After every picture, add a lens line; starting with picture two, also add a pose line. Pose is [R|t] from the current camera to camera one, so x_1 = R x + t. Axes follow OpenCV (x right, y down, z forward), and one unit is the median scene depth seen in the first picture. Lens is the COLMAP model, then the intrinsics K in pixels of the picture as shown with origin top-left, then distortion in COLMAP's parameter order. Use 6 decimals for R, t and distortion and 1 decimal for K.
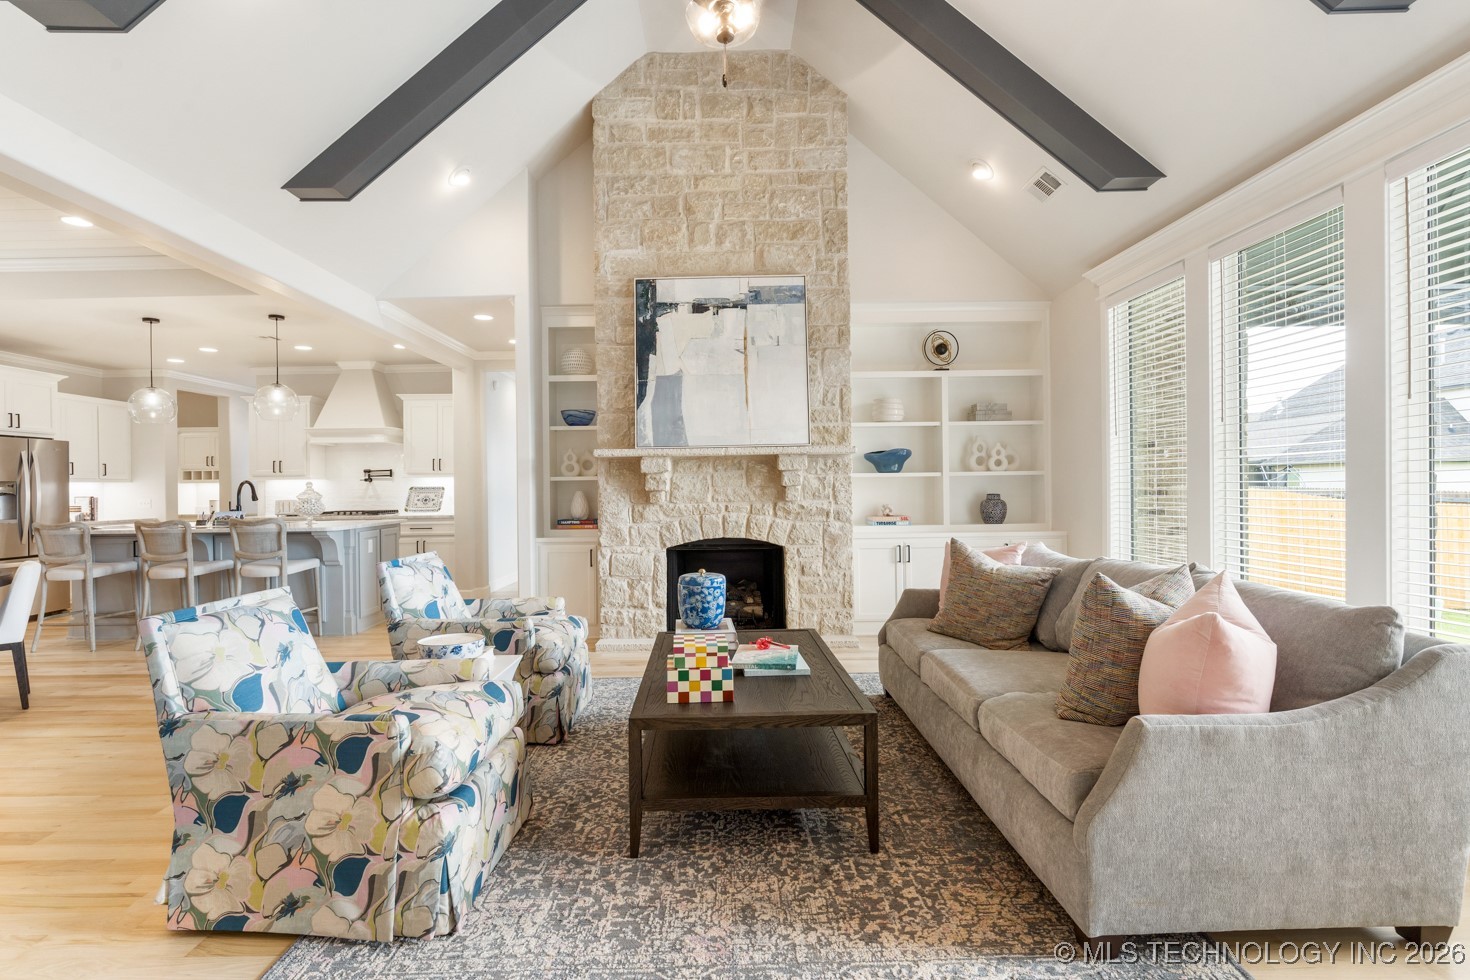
lens RADIAL K [[718.7, 0, 726.6], [0, 718.7, 485.6], [0, 0, 1]] dist [-0.006156, 0.002002]
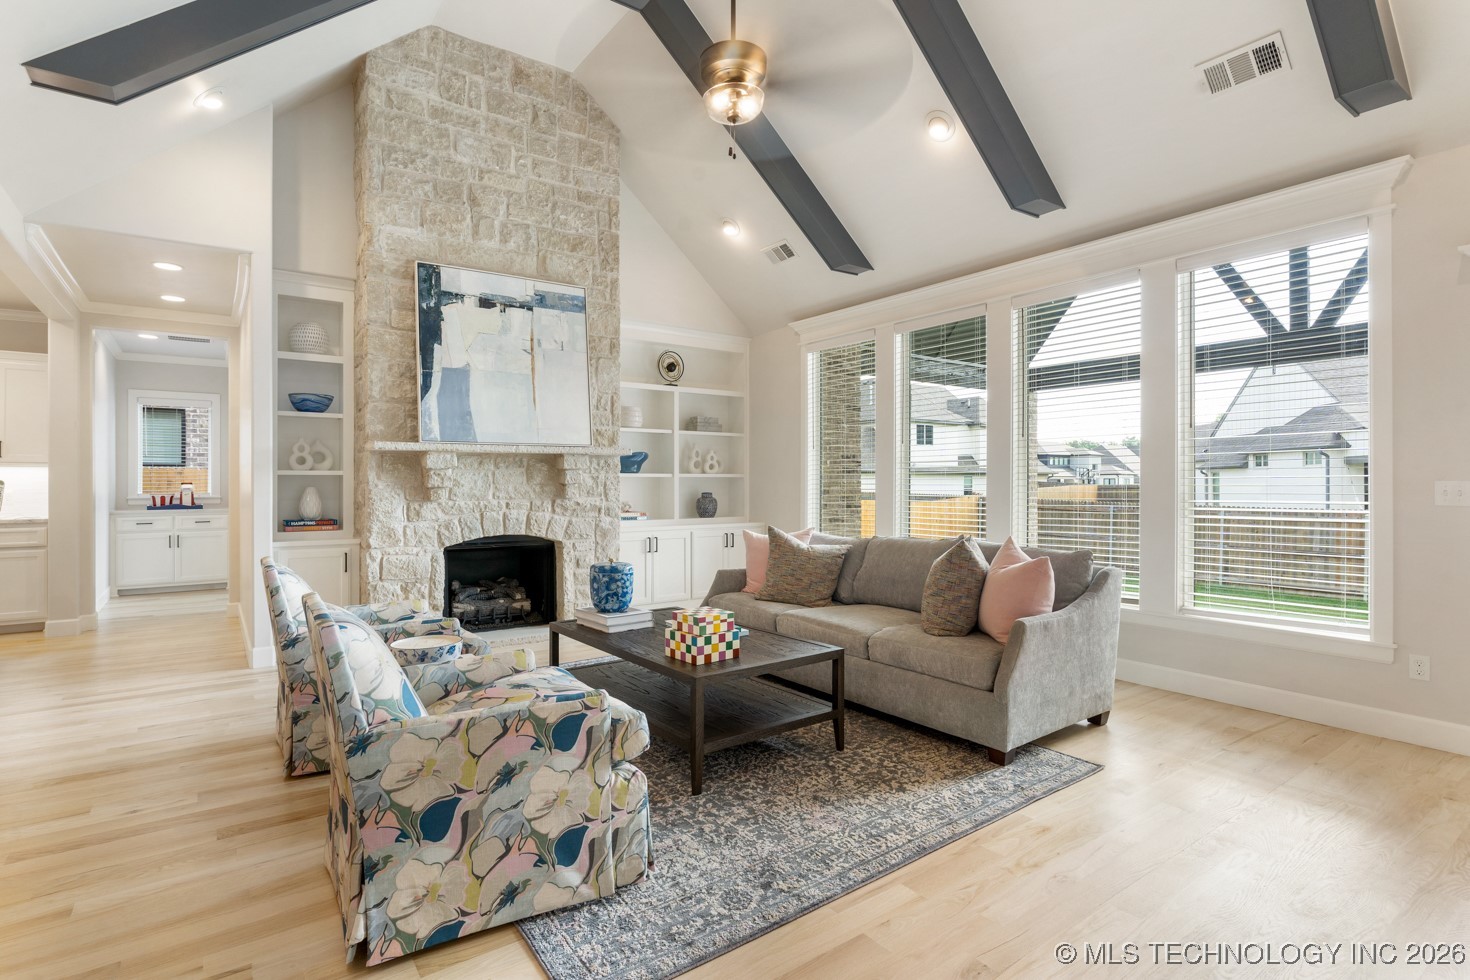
lens RADIAL K [[718.7, 0, 727.1], [0, 718.7, 484.9], [0, 0, 1]] dist [-0.006156, 0.002002]
pose [[0.816275, 0.009868, 0.577579, -0.335718], [-0.009151, 0.999950, -0.004151, 0.004241], [-0.577591, -0.001897, 0.816324, 0.000393]]
